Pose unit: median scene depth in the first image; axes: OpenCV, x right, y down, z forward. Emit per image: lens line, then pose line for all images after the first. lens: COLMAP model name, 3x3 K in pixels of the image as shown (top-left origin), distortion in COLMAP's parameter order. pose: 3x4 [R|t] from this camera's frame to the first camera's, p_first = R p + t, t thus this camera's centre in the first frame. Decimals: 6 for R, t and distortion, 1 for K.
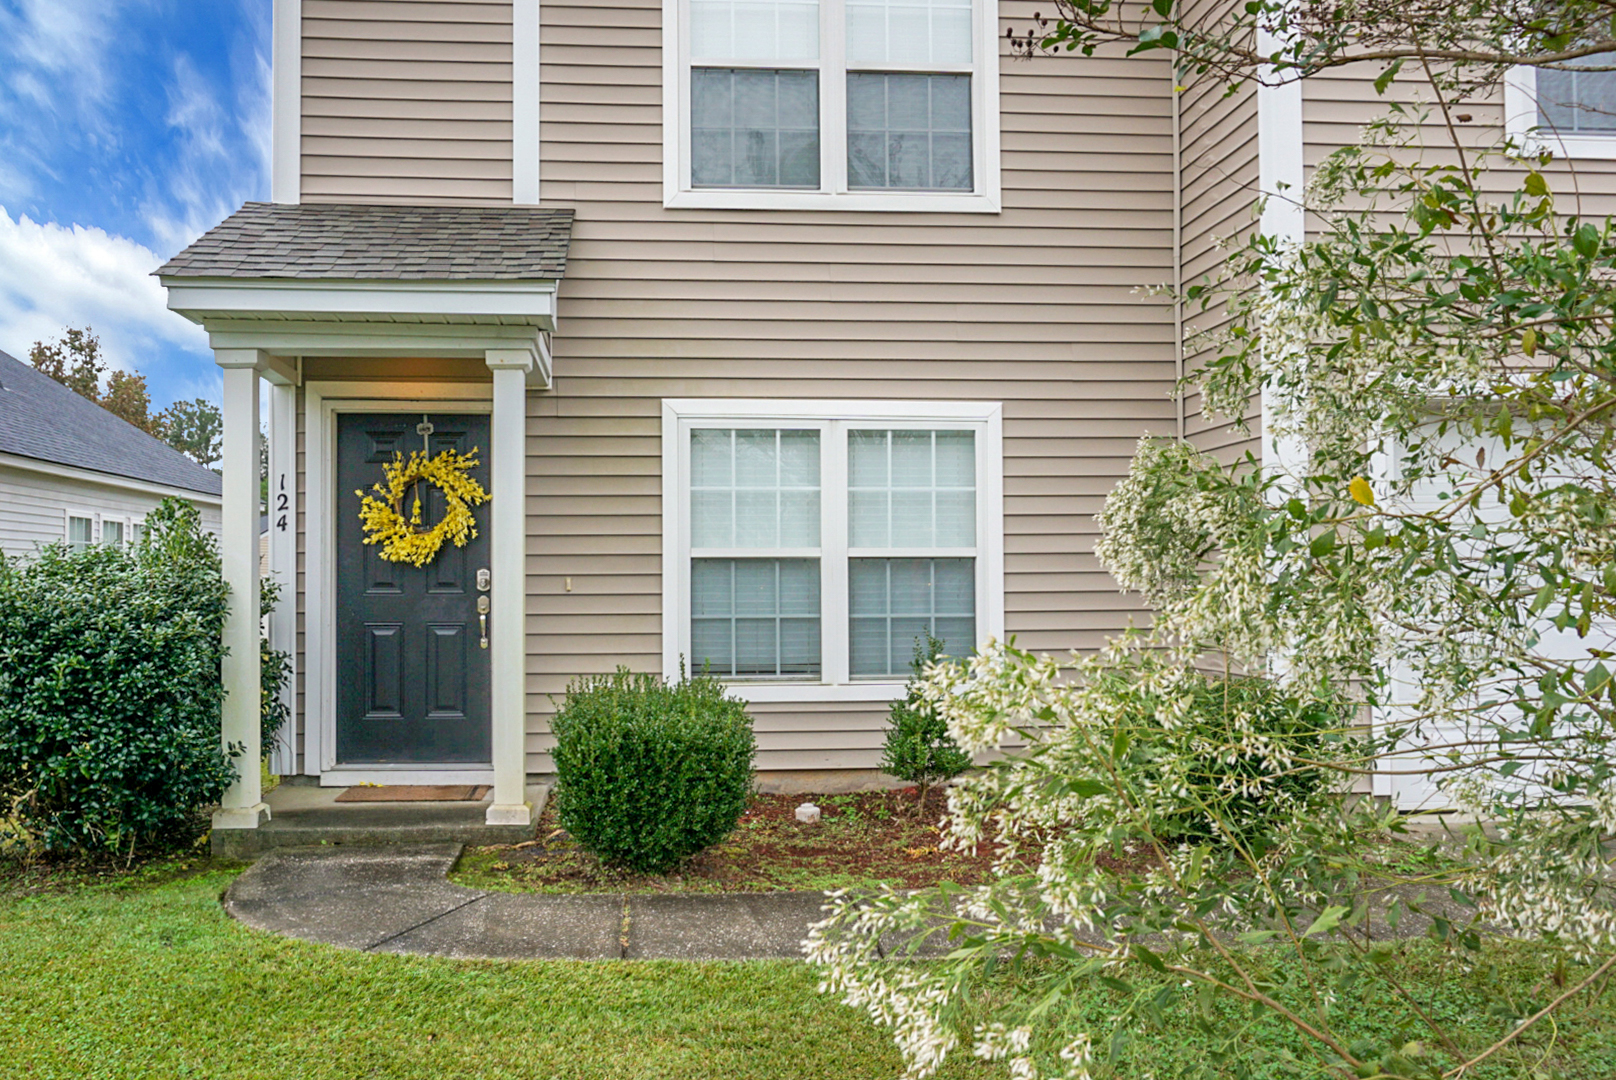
lens RADIAL K [[1309.4, 0, 747.7], [0, 1309.4, 536.5], [0, 0, 1]] dist [-0.034435, -0.000435]
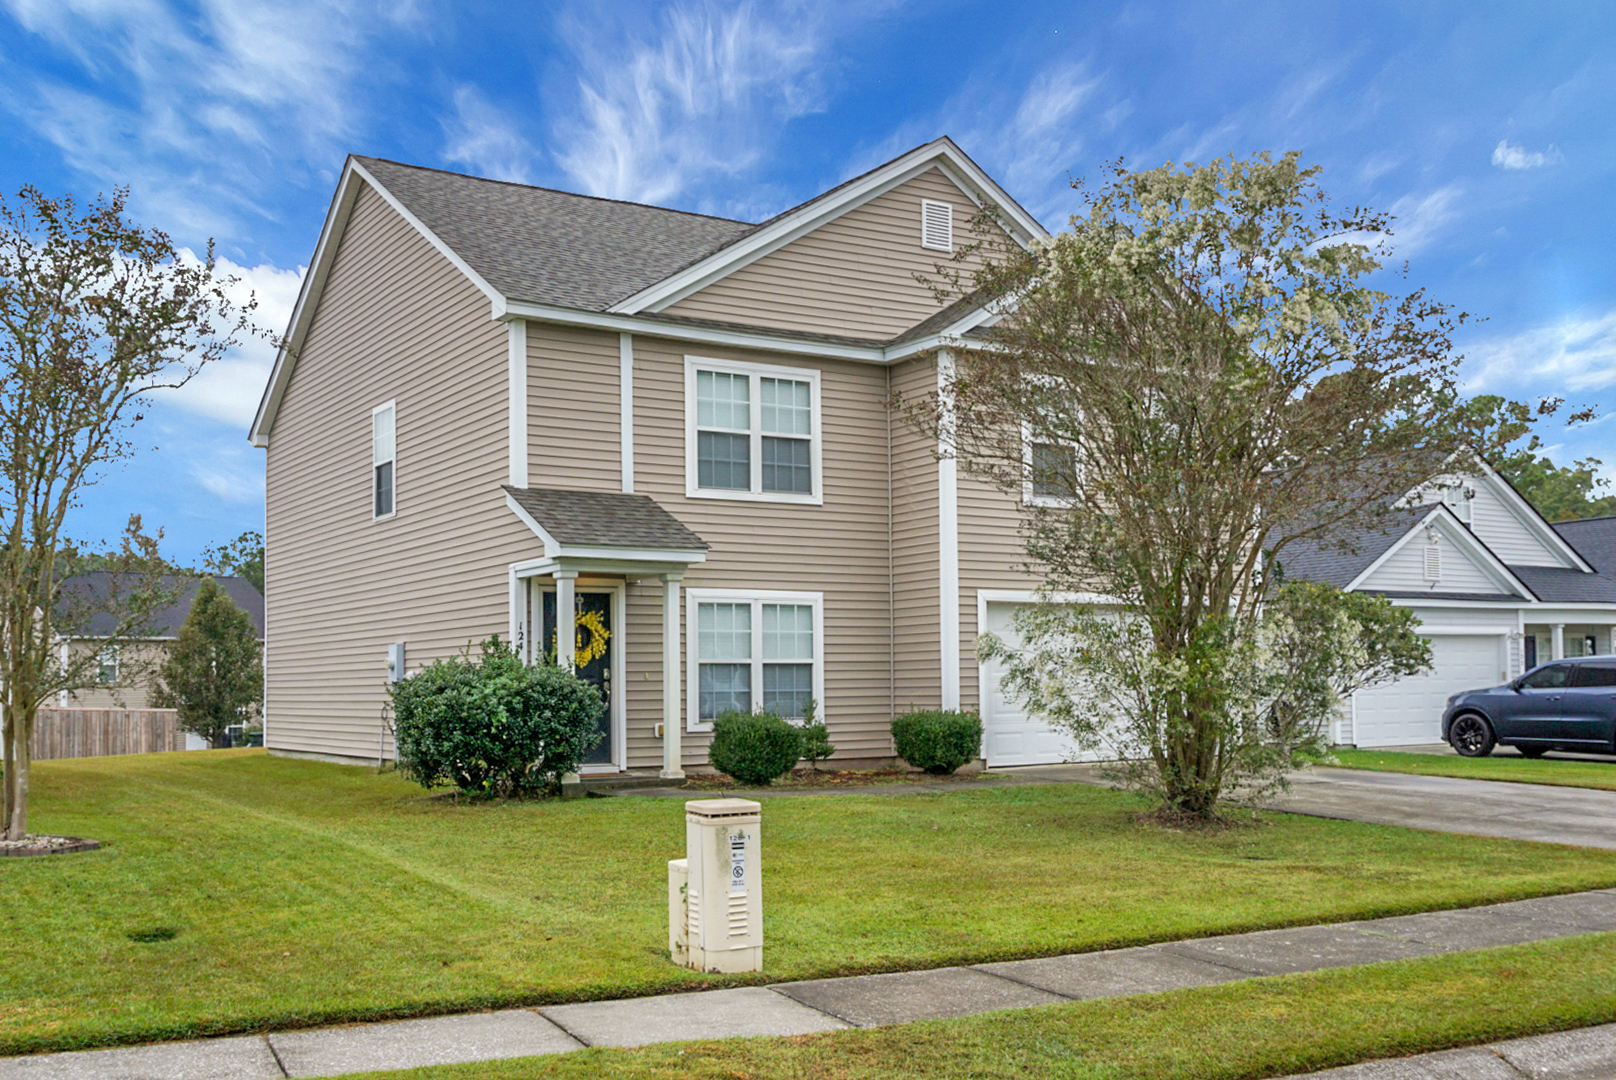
lens RADIAL K [[1560.3, 0, 808.0], [0, 1560.3, 540.0], [0, 0, 1]] dist [-0.023017, -0.009081]
pose [[0.879146, 0.038205, 0.475019, -1.101575], [-0.007530, 0.997771, -0.066312, -0.017318], [-0.476494, 0.054721, 0.877473, -1.319056]]
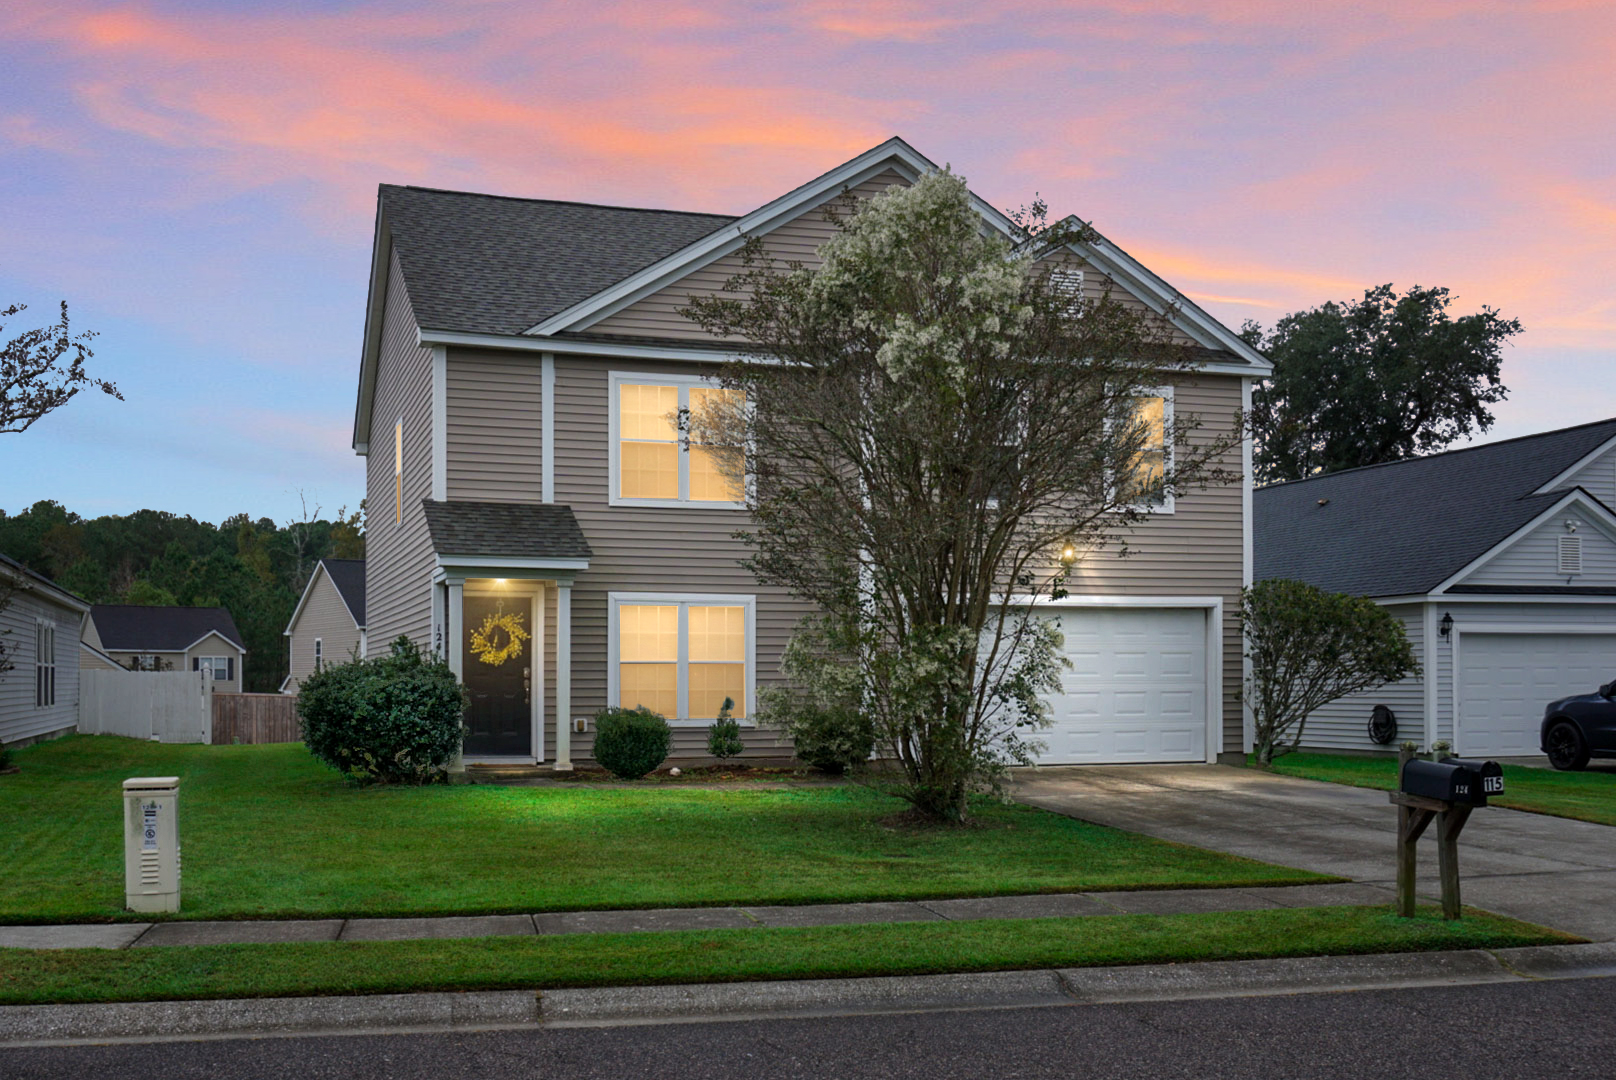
lens RADIAL K [[1703.1, 0, 808.0], [0, 1703.1, 540.0], [0, 0, 1]] dist [-0.045832, 0.007292]
pose [[0.969603, 0.022889, 0.243612, -0.446717], [-0.010334, 0.998557, -0.052690, -0.044530], [-0.244466, 0.048571, 0.968441, -1.916640]]
